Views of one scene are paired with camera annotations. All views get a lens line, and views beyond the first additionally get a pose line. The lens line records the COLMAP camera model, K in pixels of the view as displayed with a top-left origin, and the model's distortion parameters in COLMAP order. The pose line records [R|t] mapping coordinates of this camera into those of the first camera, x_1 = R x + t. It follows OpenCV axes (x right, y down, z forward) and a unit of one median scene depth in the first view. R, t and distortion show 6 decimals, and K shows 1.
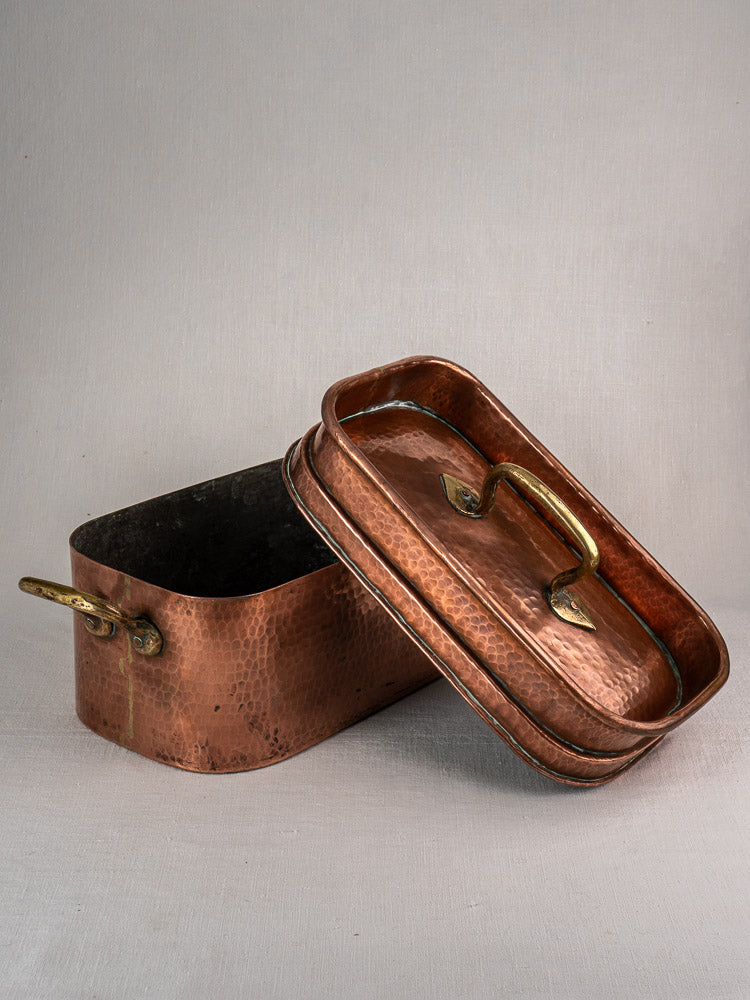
lens RADIAL K [[1858.4, 0, 366.7], [0, 1858.4, 498.5], [0, 0, 1]] dist [-0.070994, 0.000000]
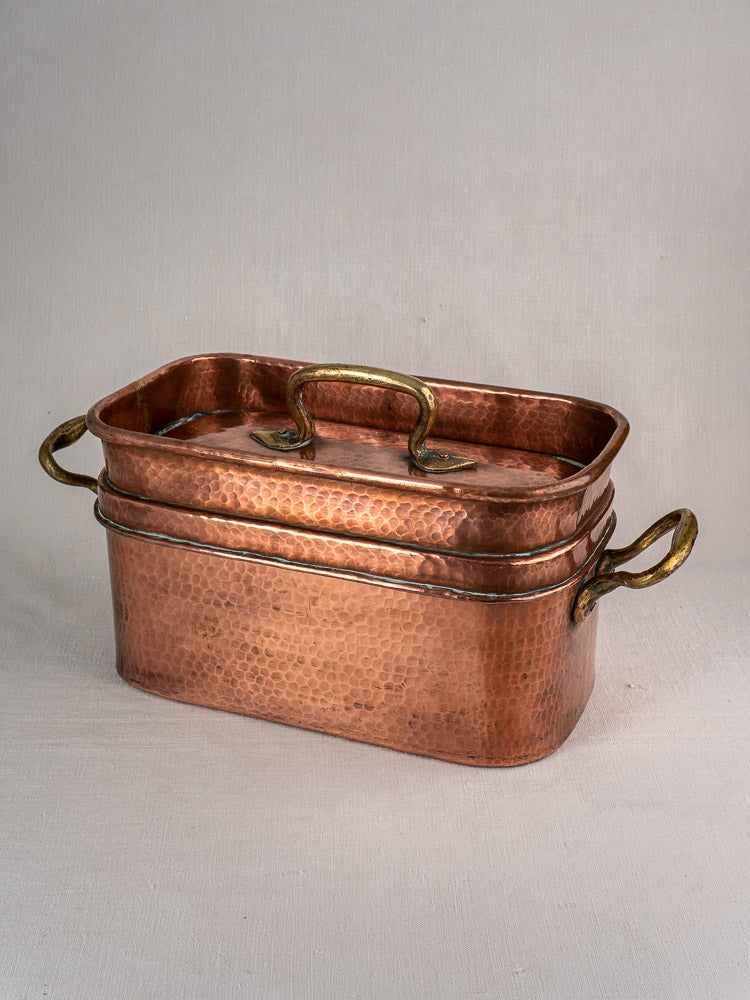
lens RADIAL K [[1633.9, 0, 369.7], [0, 1633.9, 500.0], [0, 0, 1]] dist [-0.016309, 0.000000]
pose [[0.999419, -0.017262, 0.029376, -0.018904], [0.015517, 0.998158, 0.058647, -0.024475], [-0.030334, -0.058157, 0.997846, 0.189946]]
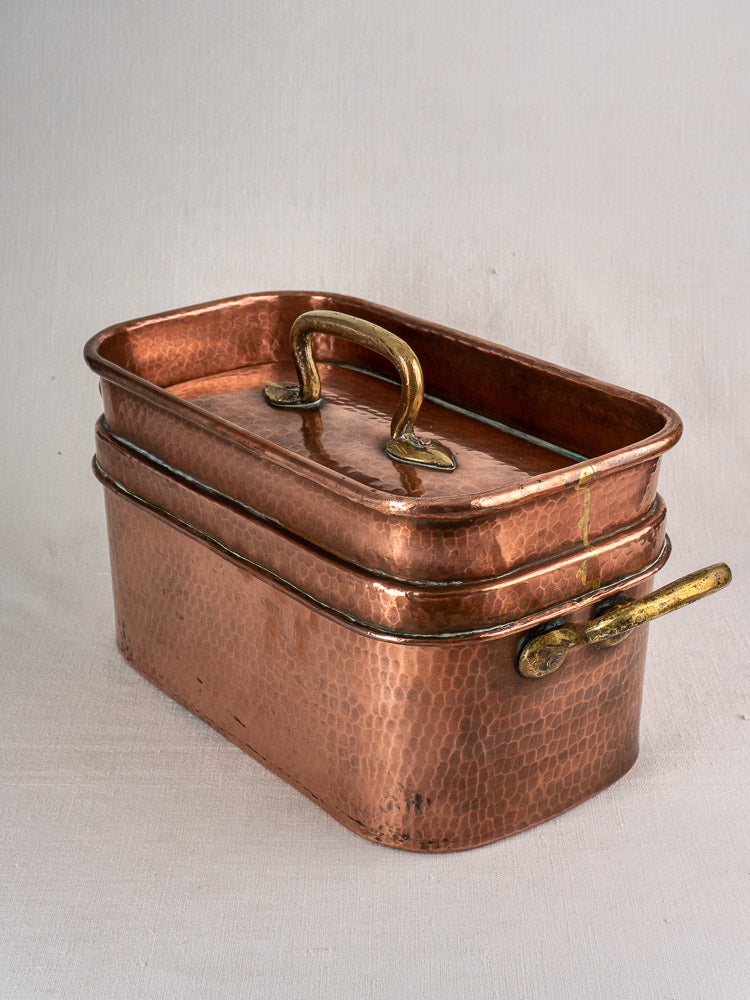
lens RADIAL K [[1708.9, 0, 370.6], [0, 1708.9, 474.0], [0, 0, 1]] dist [0.005251, 0.000000]
pose [[0.999881, -0.009982, -0.011724, -0.010865], [0.010564, 0.998657, 0.050713, -0.017665], [0.011202, -0.050831, 0.998644, 0.279908]]
